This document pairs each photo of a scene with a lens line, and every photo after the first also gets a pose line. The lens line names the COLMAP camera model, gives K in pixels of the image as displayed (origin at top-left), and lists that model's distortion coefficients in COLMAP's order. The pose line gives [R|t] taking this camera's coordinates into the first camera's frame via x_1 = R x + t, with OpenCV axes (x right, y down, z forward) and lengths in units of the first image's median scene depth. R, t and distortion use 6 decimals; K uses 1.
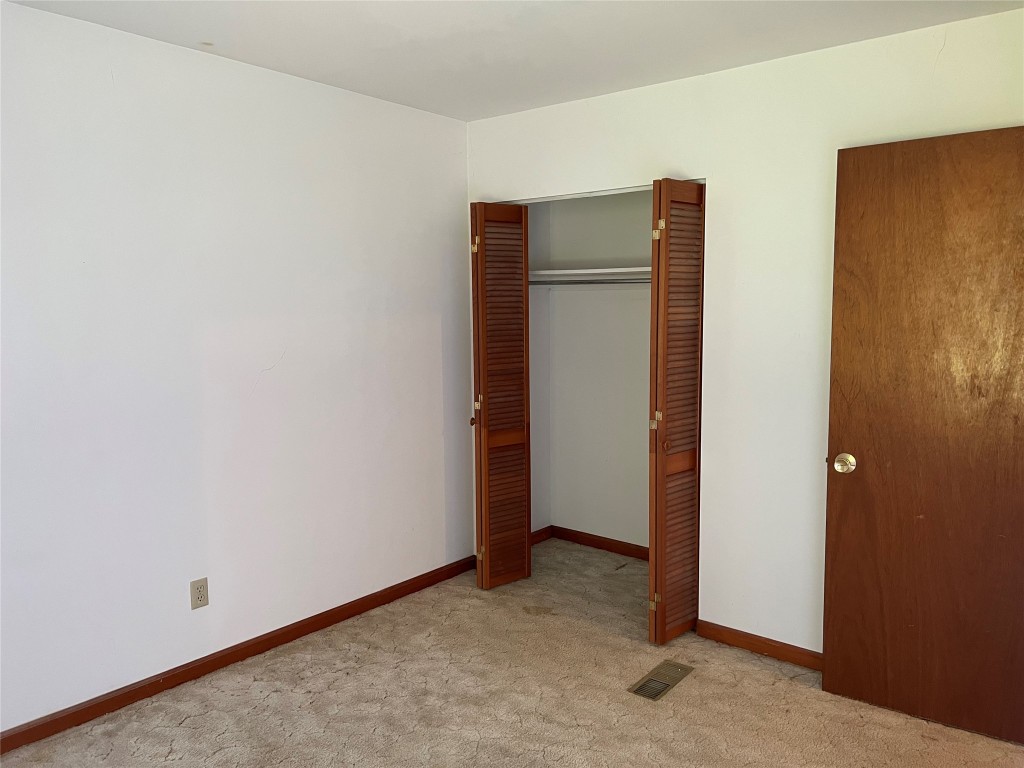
lens RADIAL K [[779.1, 0, 511.7], [0, 779.1, 383.4], [0, 0, 1]] dist [0.021583, -0.005051]
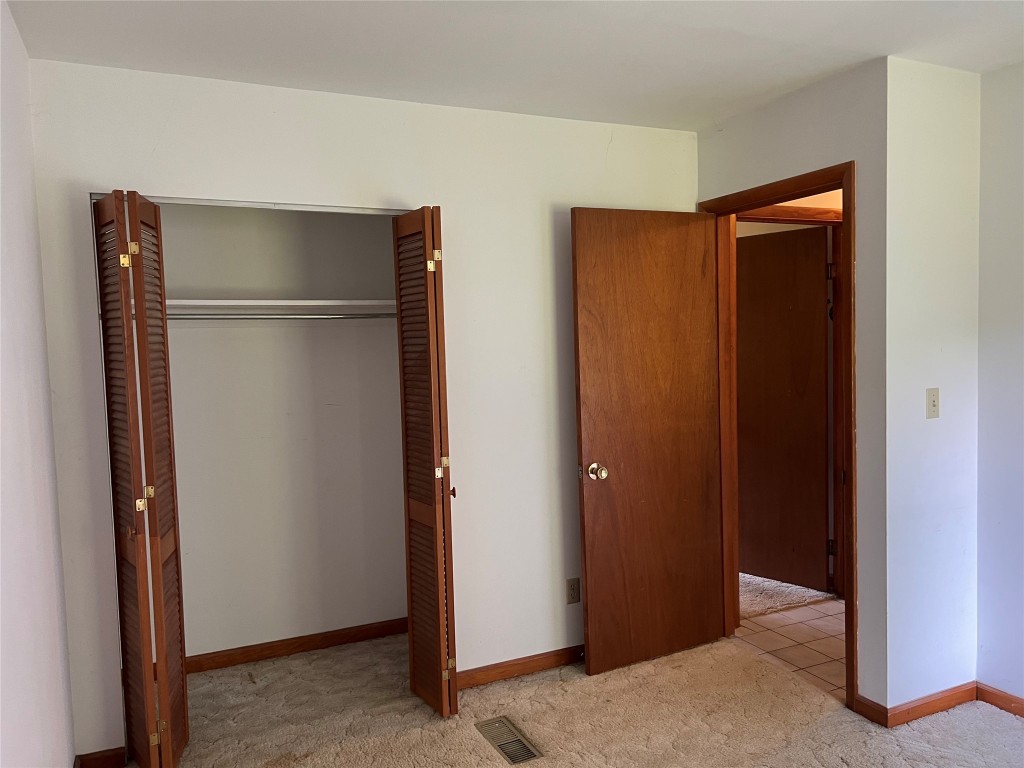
lens RADIAL K [[779.6, 0, 520.1], [0, 779.6, 389.4], [0, 0, 1]] dist [0.105102, -0.130305]
pose [[0.416786, -0.066377, 0.906578, -0.616793], [0.115661, 0.993097, 0.019539, -0.052499], [-0.901616, 0.096712, 0.421586, 0.533023]]
